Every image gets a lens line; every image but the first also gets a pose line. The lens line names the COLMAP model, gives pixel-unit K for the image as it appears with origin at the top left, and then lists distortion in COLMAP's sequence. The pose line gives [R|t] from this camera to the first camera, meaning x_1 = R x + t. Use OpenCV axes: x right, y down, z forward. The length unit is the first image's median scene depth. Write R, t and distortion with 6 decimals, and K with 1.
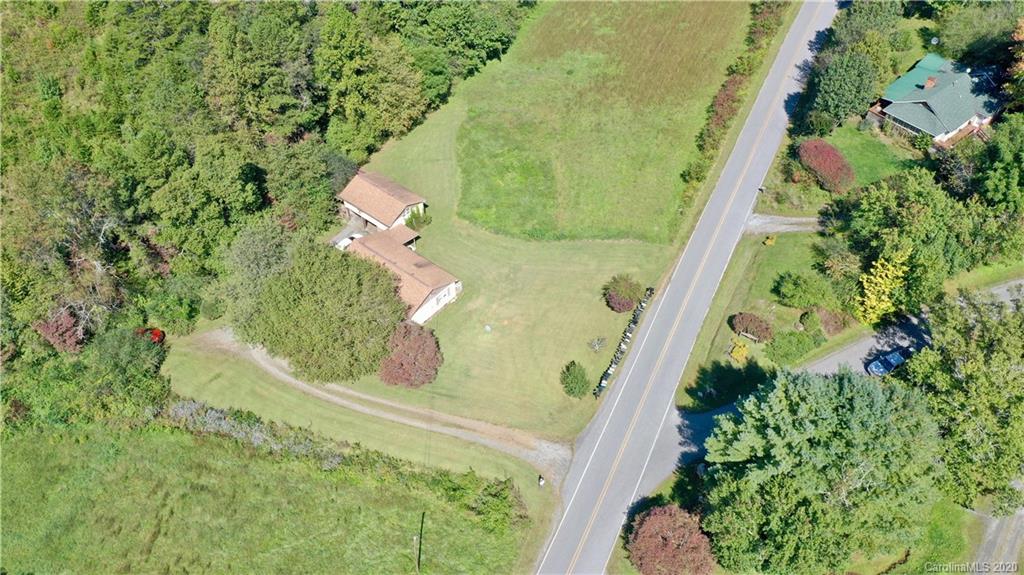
lens RADIAL K [[804.6, 0, 507.0], [0, 804.6, 291.3], [0, 0, 1]] dist [-0.004714, -0.003486]
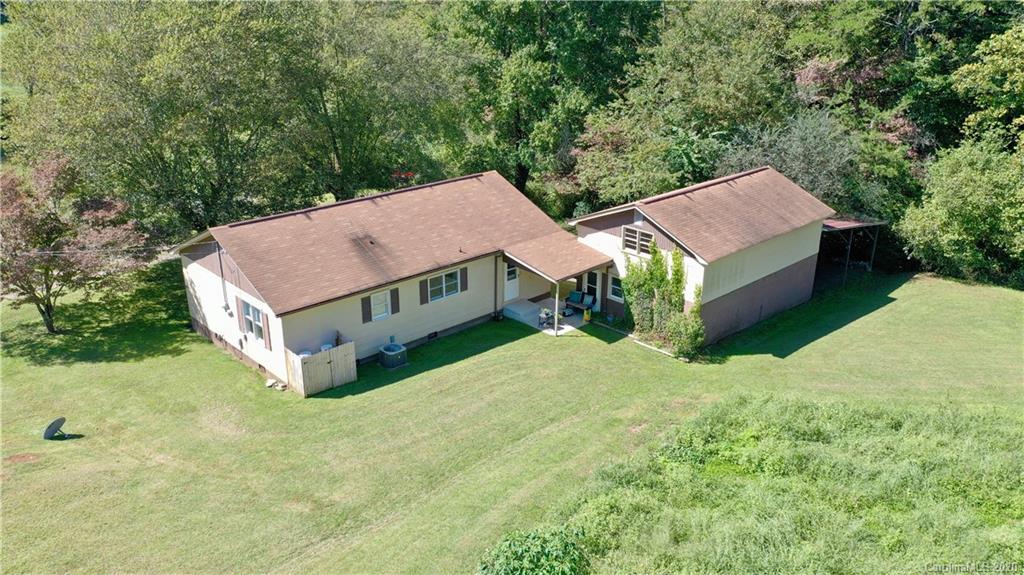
lens RADIAL K [[804.6, 0, 507.0], [0, 804.6, 291.3], [0, 0, 1]] dist [-0.004714, -0.003486]
pose [[-0.118044, 0.369953, -0.921521, 0.172274], [-0.724895, 0.602142, 0.334593, -0.163462], [0.678670, 0.707503, 0.197098, 0.997231]]
